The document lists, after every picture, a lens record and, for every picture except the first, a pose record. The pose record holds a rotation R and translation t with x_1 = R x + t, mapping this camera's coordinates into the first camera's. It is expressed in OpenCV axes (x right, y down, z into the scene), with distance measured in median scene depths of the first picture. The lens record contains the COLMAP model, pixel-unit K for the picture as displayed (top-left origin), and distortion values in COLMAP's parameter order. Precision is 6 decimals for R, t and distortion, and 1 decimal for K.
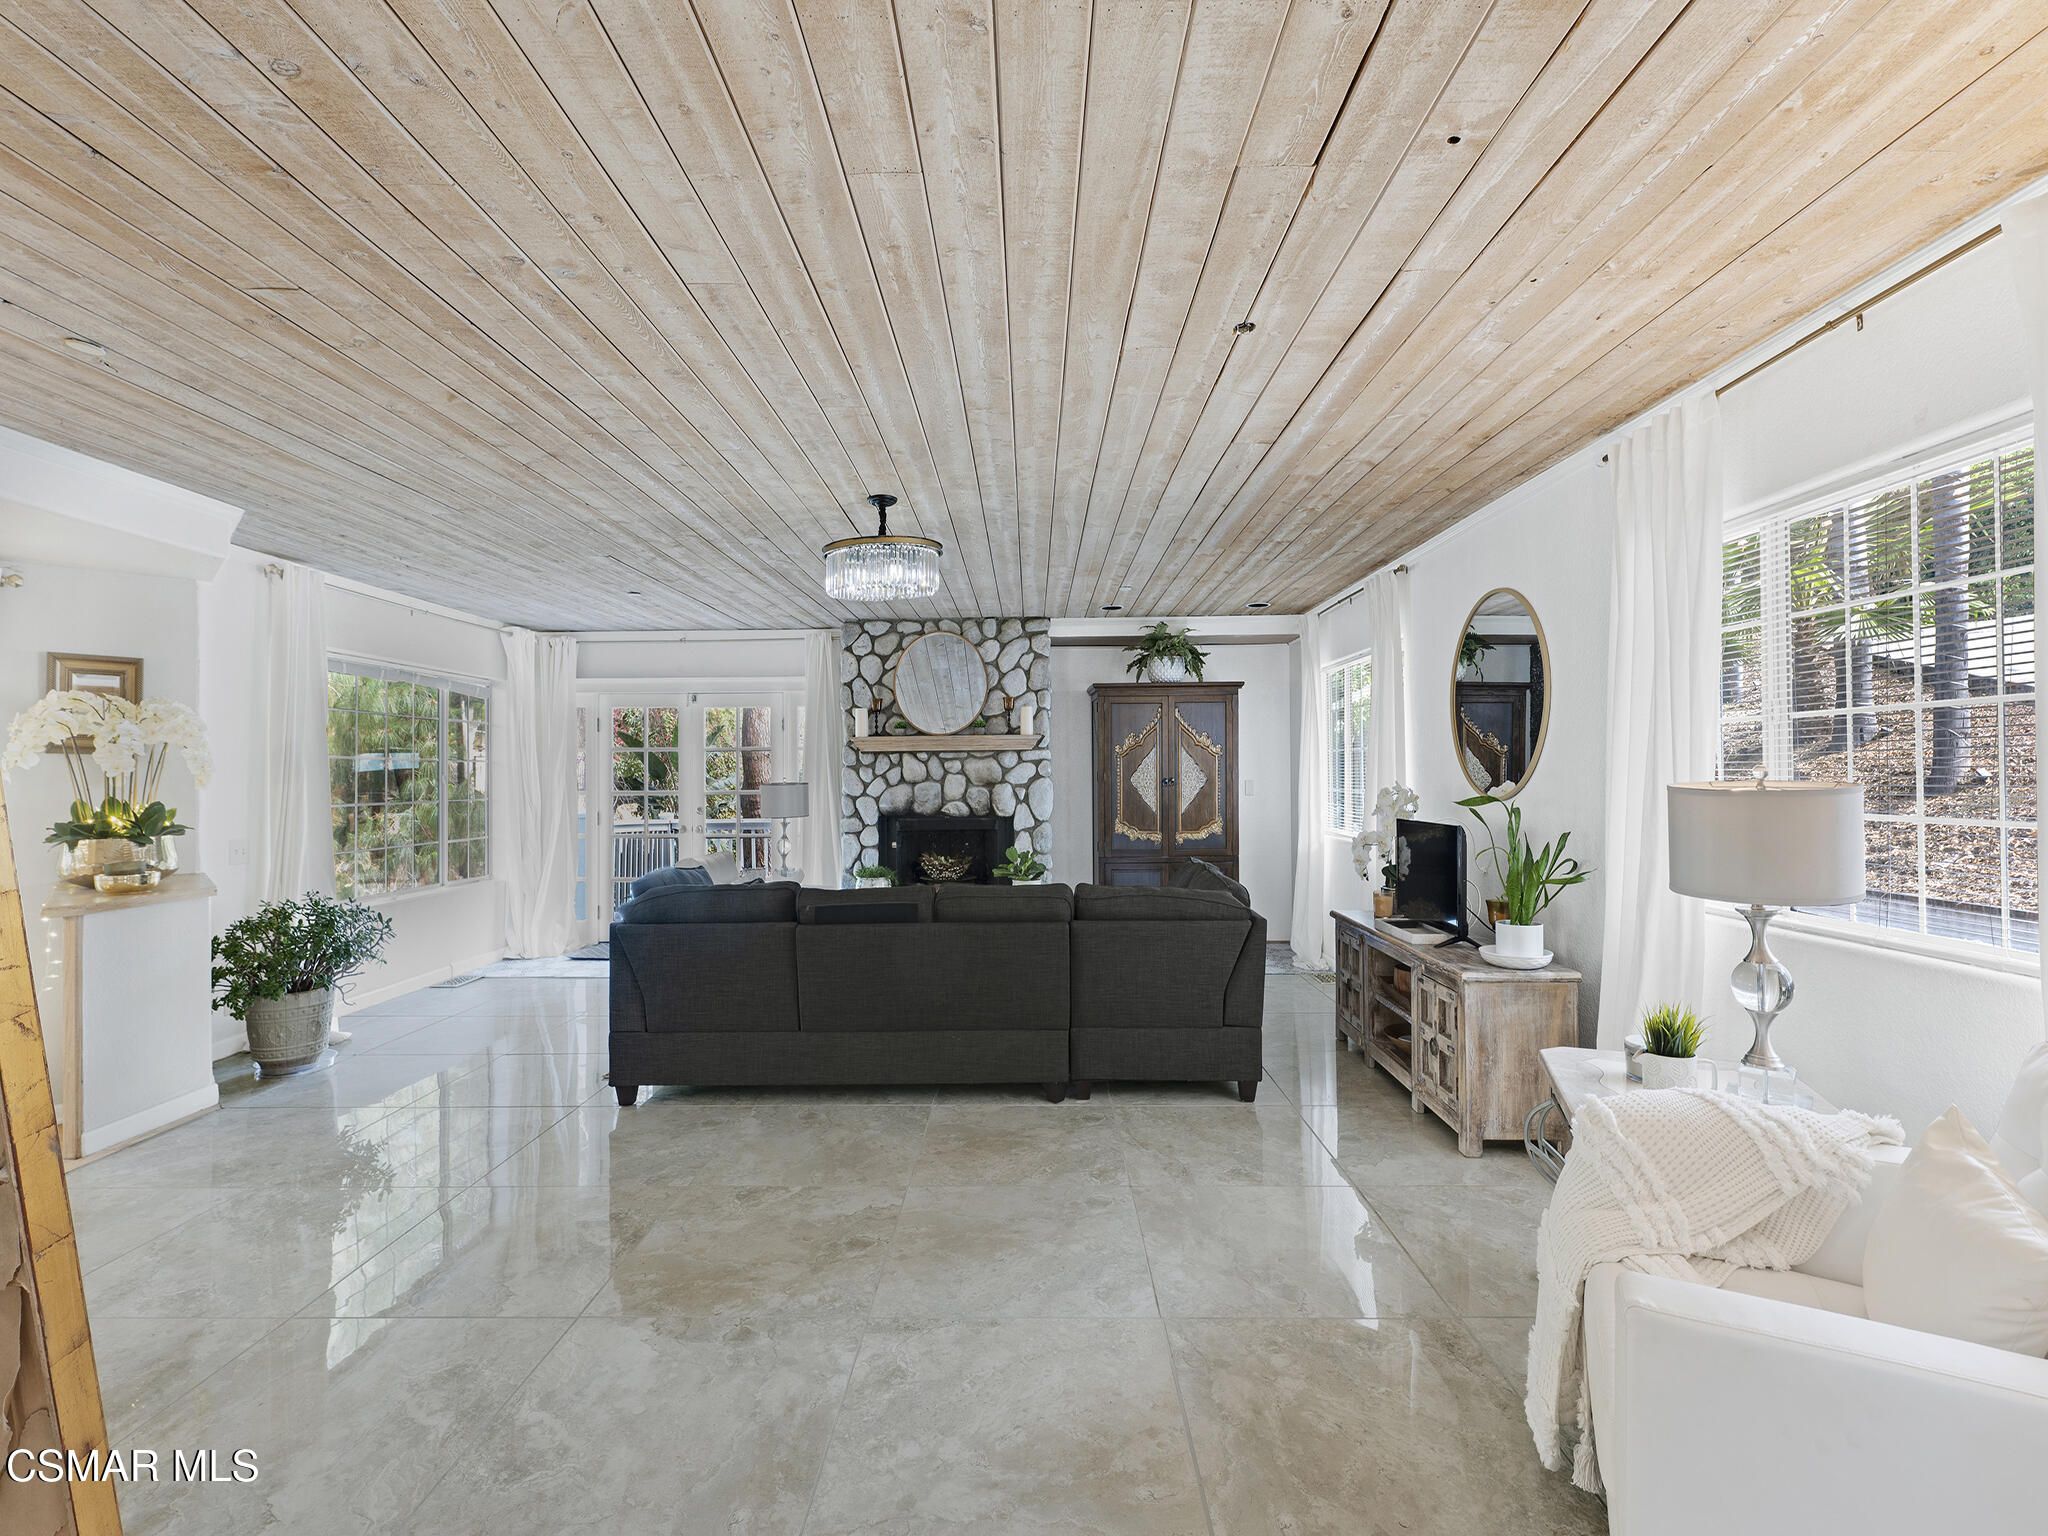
lens RADIAL K [[912.0, 0, 1020.2], [0, 912.0, 768.2], [0, 0, 1]] dist [0.002290, 0.000034]
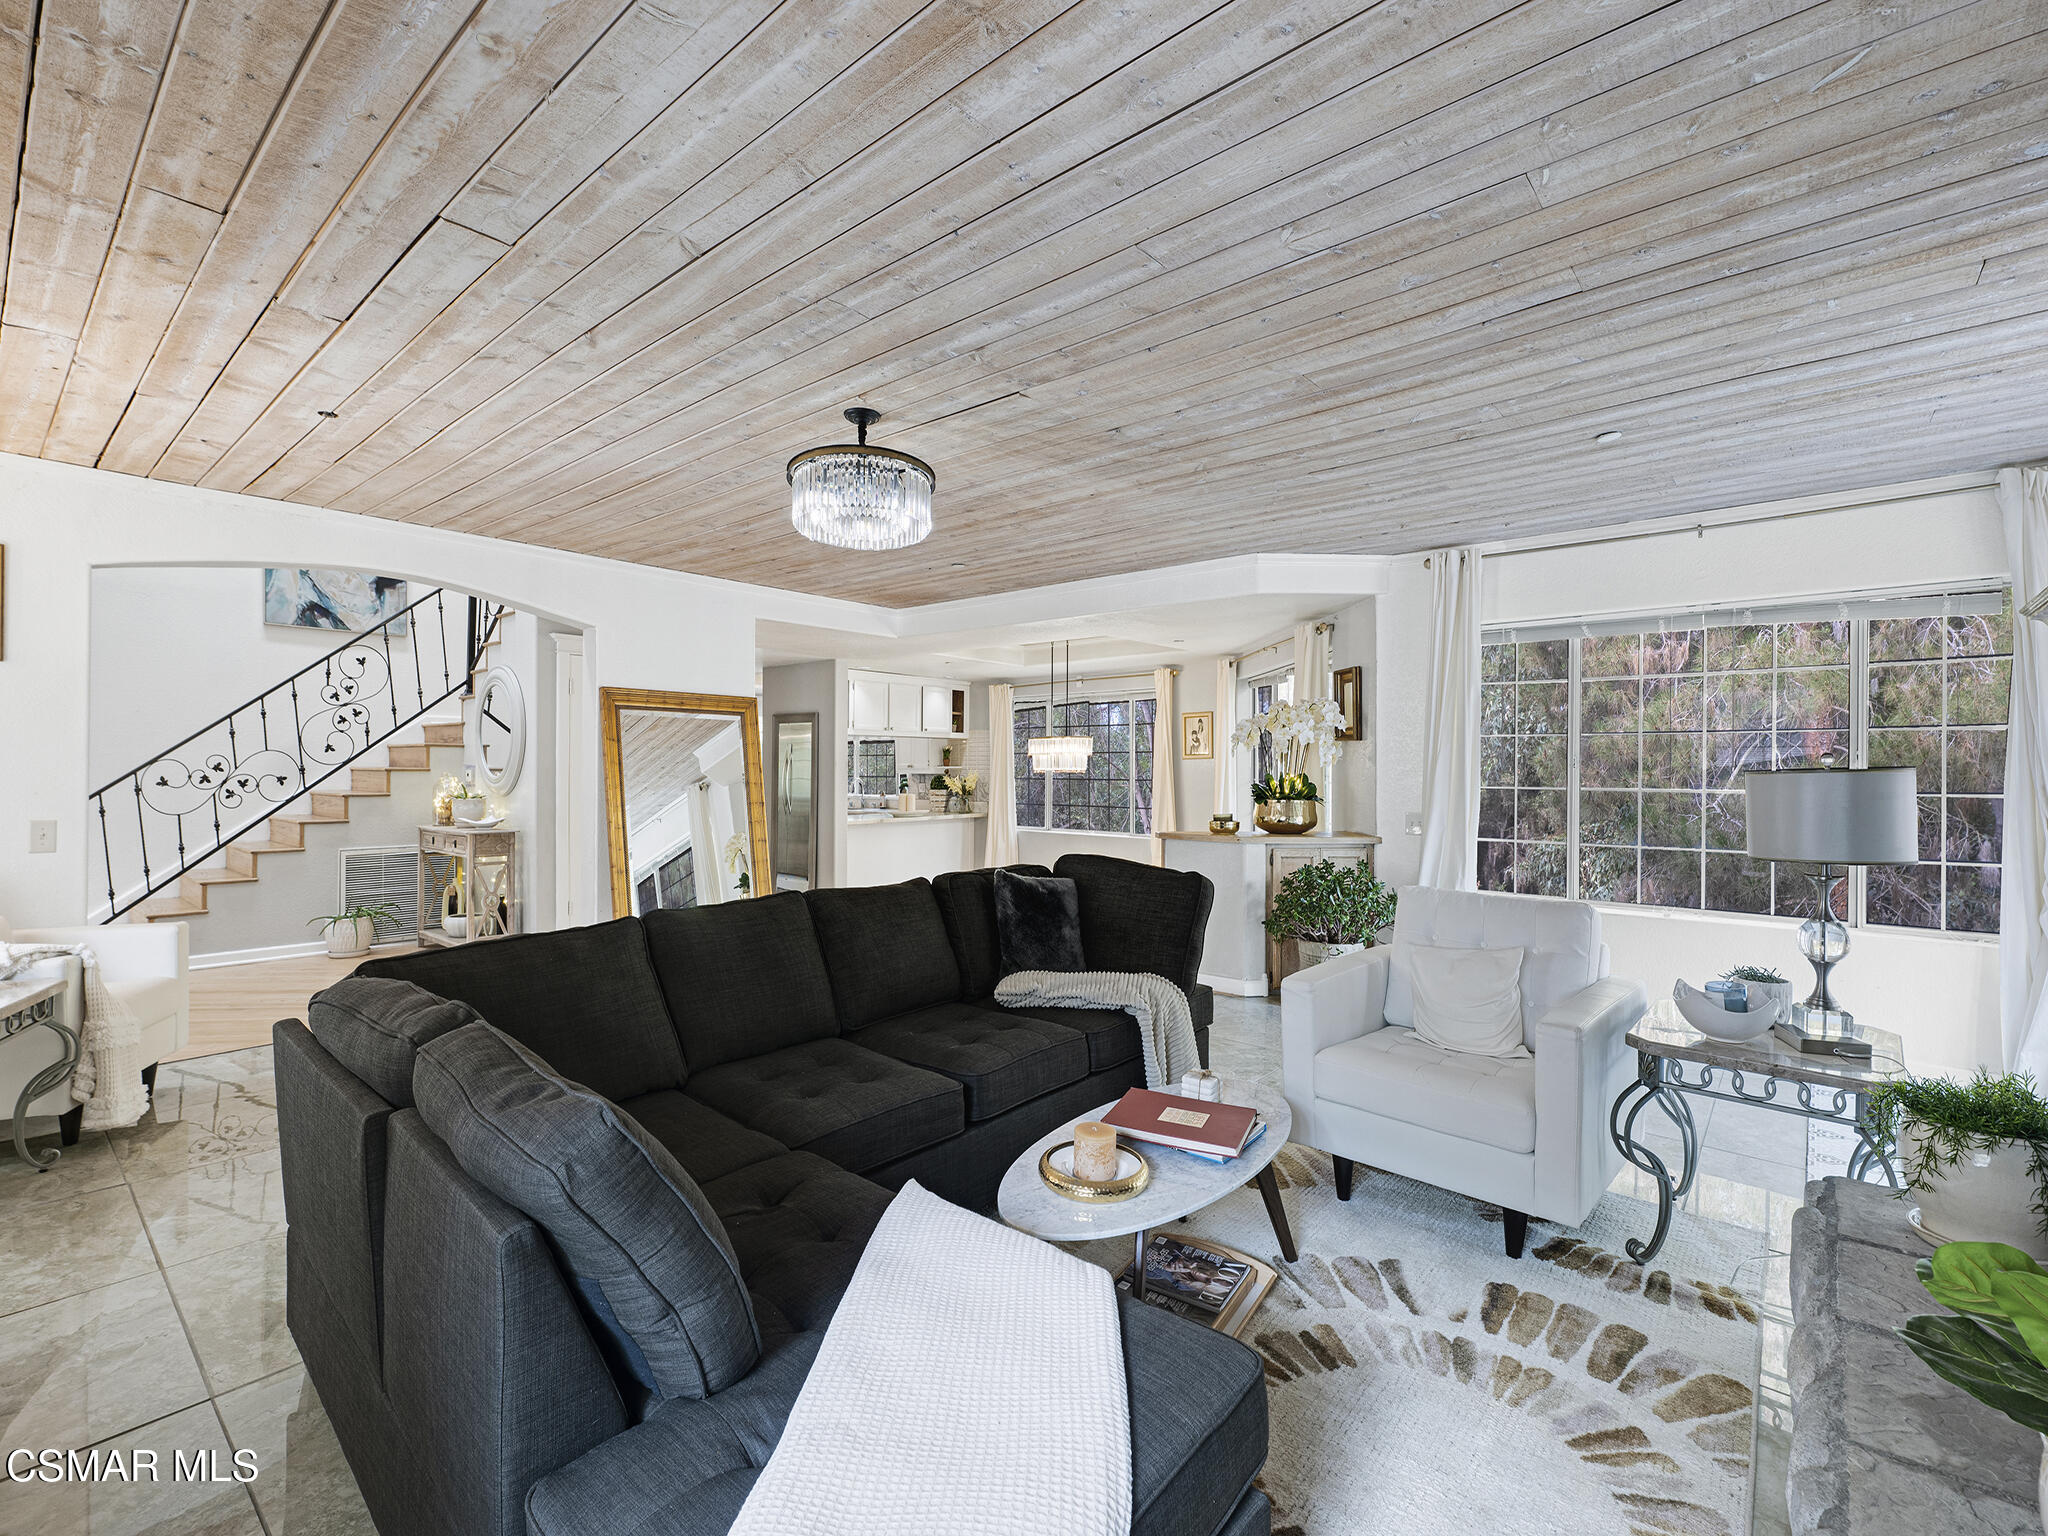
lens RADIAL K [[940.3, 0, 1029.2], [0, 940.3, 769.6], [0, 0, 1]] dist [0.000364, 0.001004]
pose [[-0.640062, 0.004661, -0.768309, 0.225797], [0.006954, 0.999976, 0.000273, 0.012873], [0.768292, -0.005167, -0.640079, 0.932147]]
